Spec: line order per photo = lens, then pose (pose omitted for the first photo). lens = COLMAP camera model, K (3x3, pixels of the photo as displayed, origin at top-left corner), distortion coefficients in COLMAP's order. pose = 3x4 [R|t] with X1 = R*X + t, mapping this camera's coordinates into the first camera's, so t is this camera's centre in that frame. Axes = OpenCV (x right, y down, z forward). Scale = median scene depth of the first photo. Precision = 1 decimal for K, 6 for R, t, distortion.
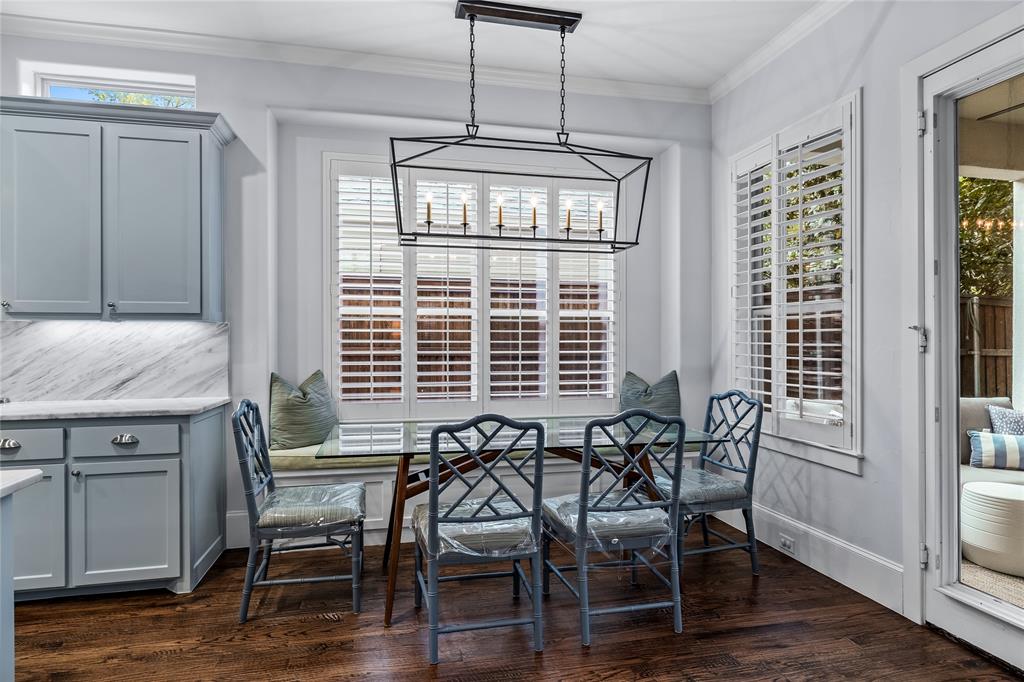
lens RADIAL K [[562.6, 0, 521.8], [0, 562.6, 342.4], [0, 0, 1]] dist [0.003493, -0.003005]
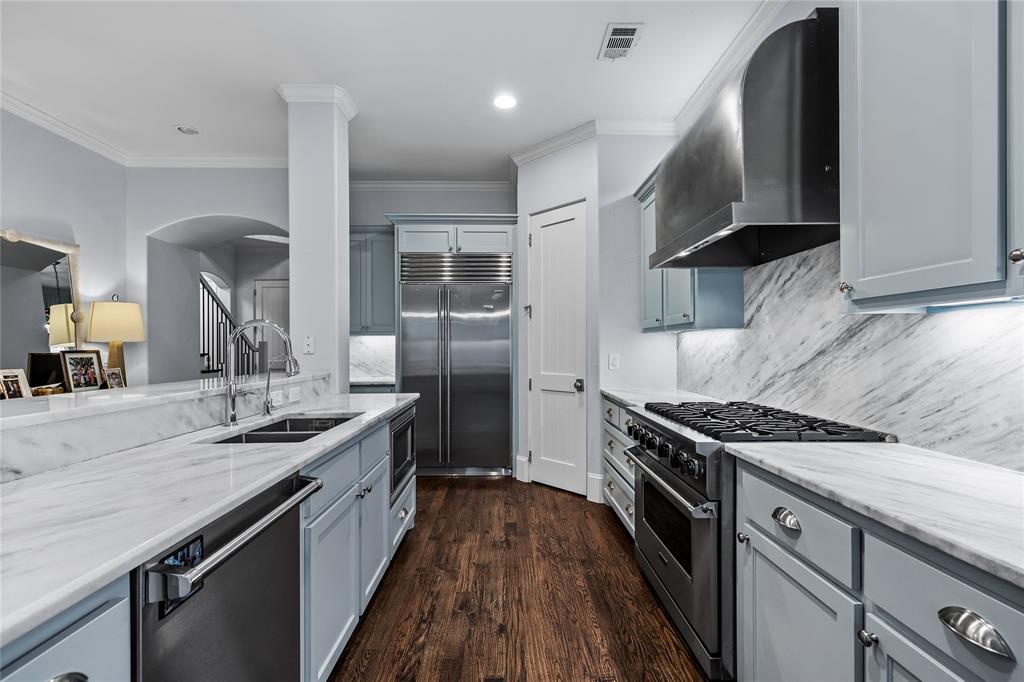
lens RADIAL K [[438.6, 0, 504.4], [0, 438.6, 345.2], [0, 0, 1]] dist [0.003231, -0.000054]
pose [[-0.218362, -0.000570, -0.975868, -0.325333], [-0.004147, 0.999991, 0.000344, -0.001877], [0.975859, 0.004122, -0.218362, 0.671378]]
